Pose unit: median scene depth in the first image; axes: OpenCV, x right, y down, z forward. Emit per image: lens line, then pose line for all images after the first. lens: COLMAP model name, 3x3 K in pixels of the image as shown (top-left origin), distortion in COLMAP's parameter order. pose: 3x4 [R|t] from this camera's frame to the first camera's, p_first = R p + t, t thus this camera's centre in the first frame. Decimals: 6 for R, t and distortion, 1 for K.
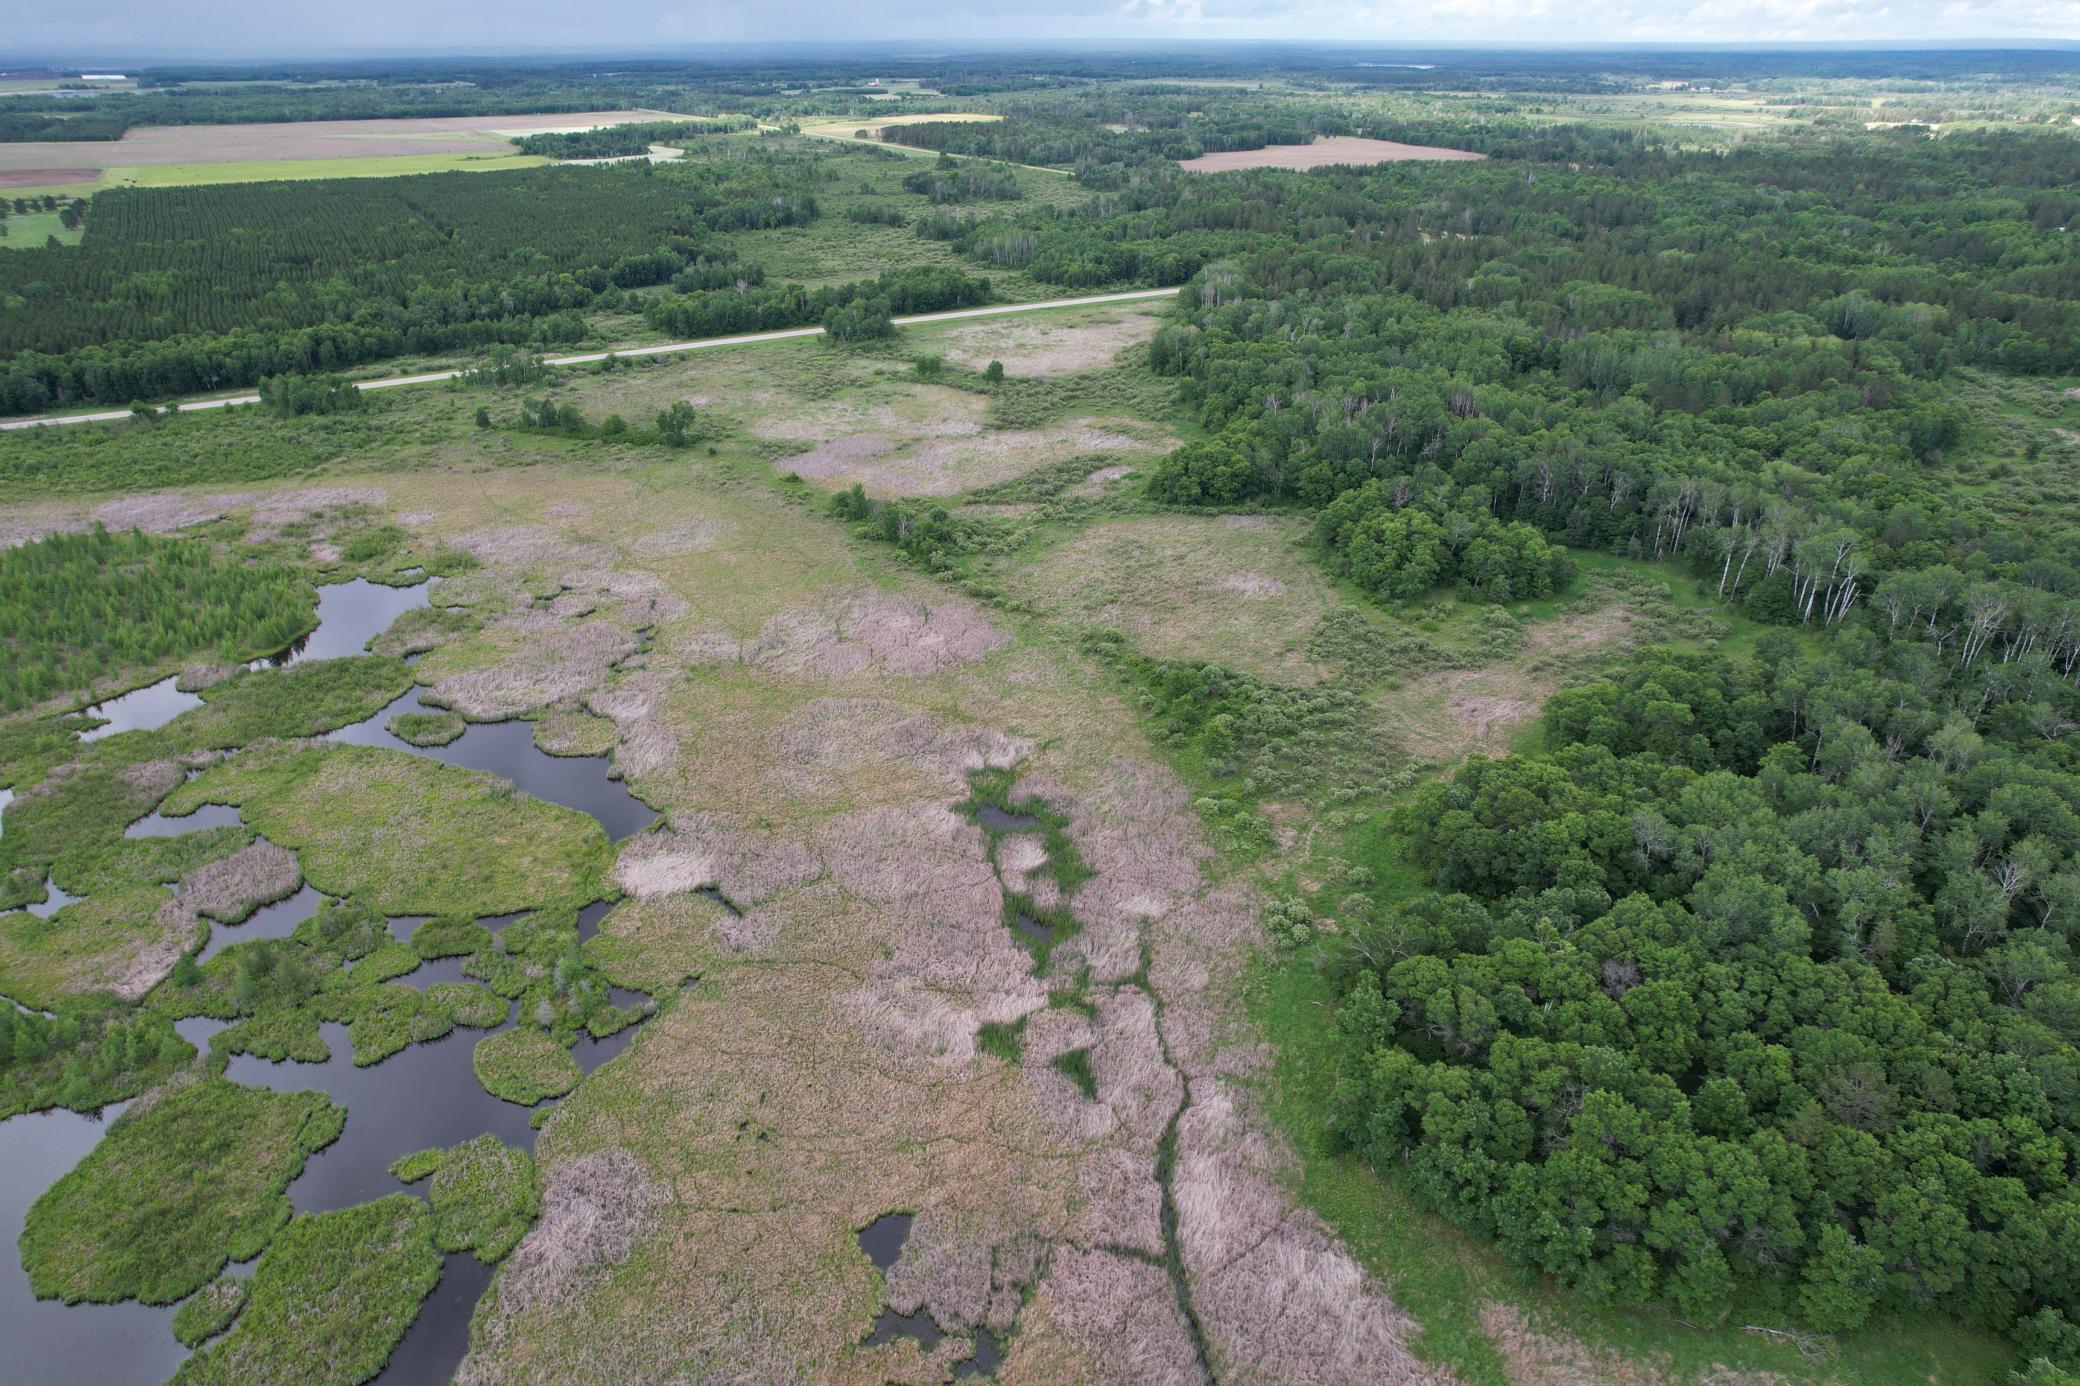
lens RADIAL K [[1325.4, 0, 1040.5], [0, 1325.4, 706.1], [0, 0, 1]] dist [-0.081799, 0.072165]
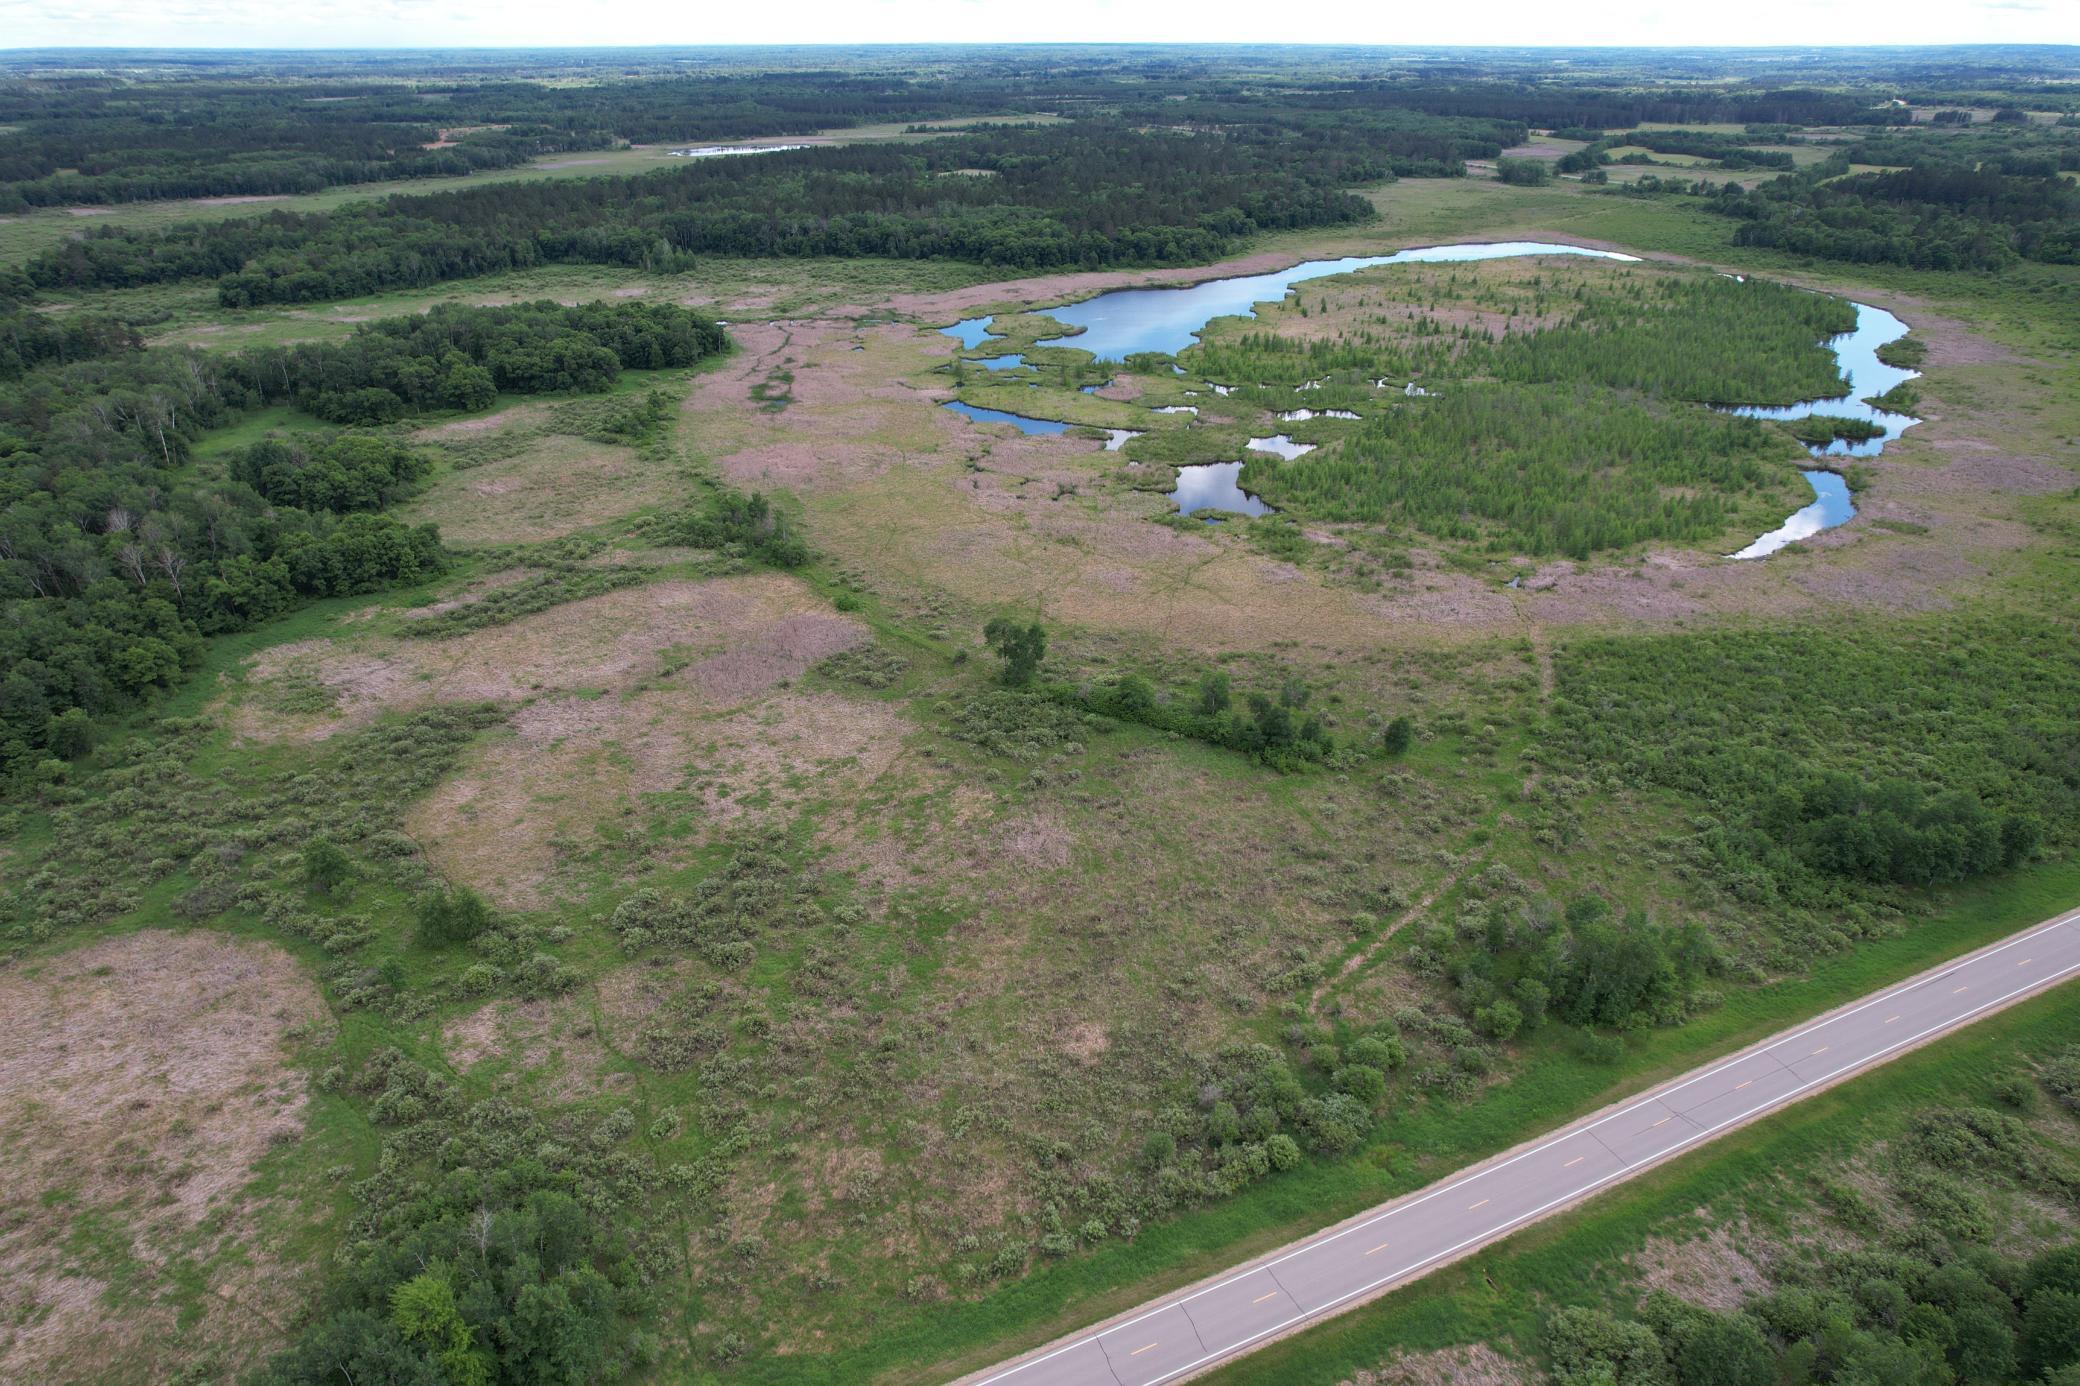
lens RADIAL K [[1325.4, 0, 1040.5], [0, 1325.4, 706.1], [0, 0, 1]] dist [-0.081799, 0.072165]
pose [[-0.996124, -0.036793, 0.079901, -0.295153], [0.043849, 0.579734, 0.813625, -0.615615], [-0.076257, 0.813975, -0.575873, 1.196313]]
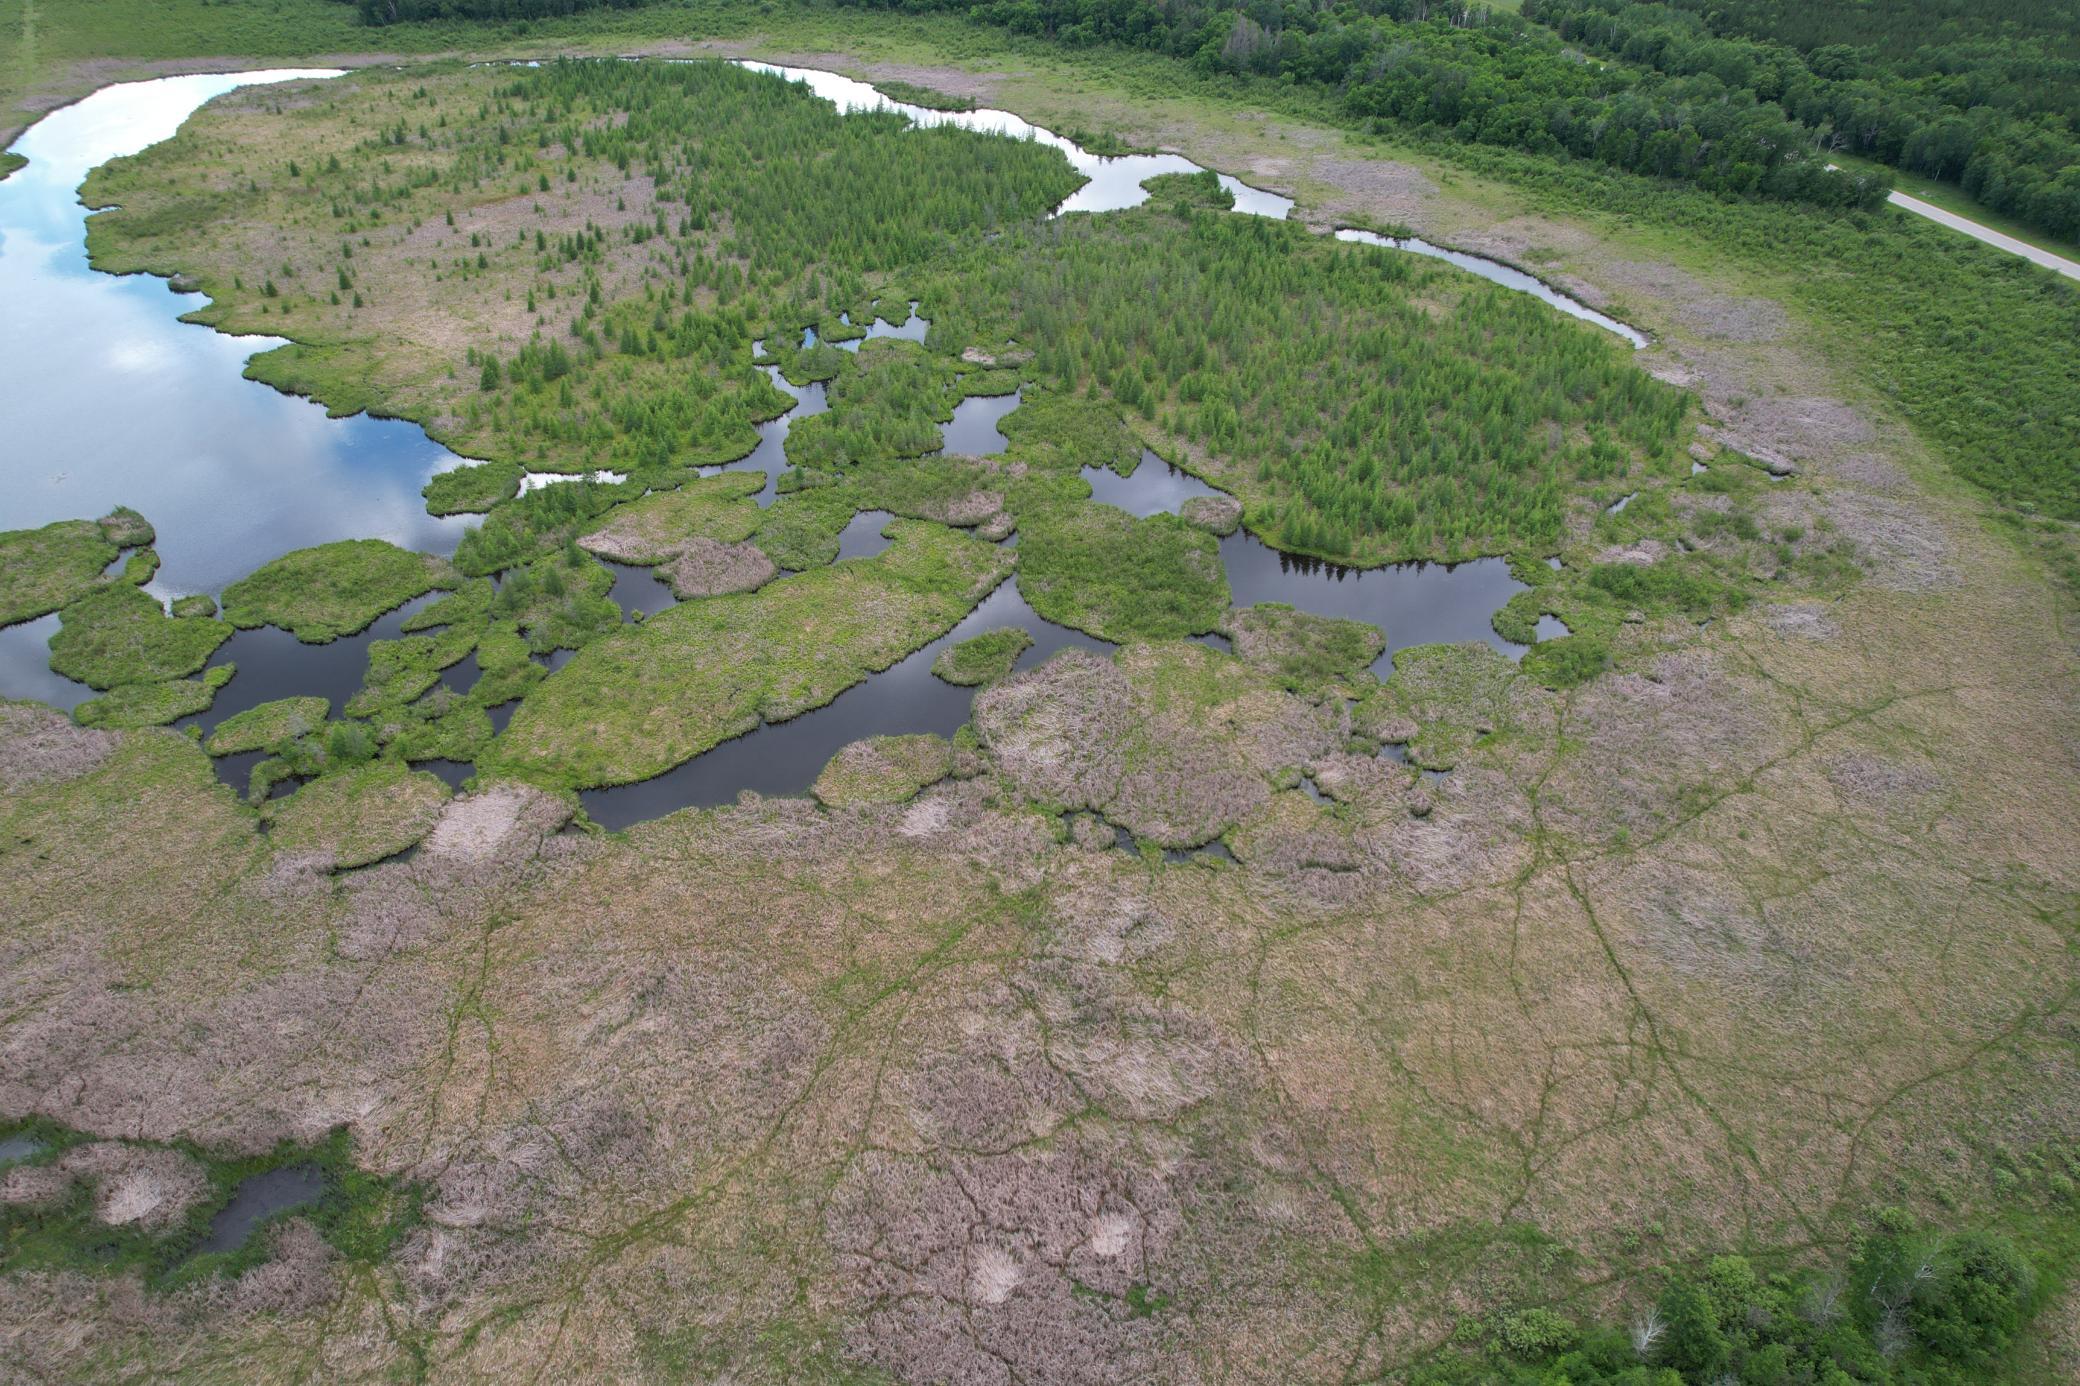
lens RADIAL K [[1325.4, 0, 1040.5], [0, 1325.4, 706.1], [0, 0, 1]] dist [-0.081799, 0.072165]
pose [[-0.342826, 0.574685, -0.743106, 0.073576], [-0.425505, 0.610246, 0.668240, -0.274675], [0.837506, 0.545286, 0.035323, 0.532797]]
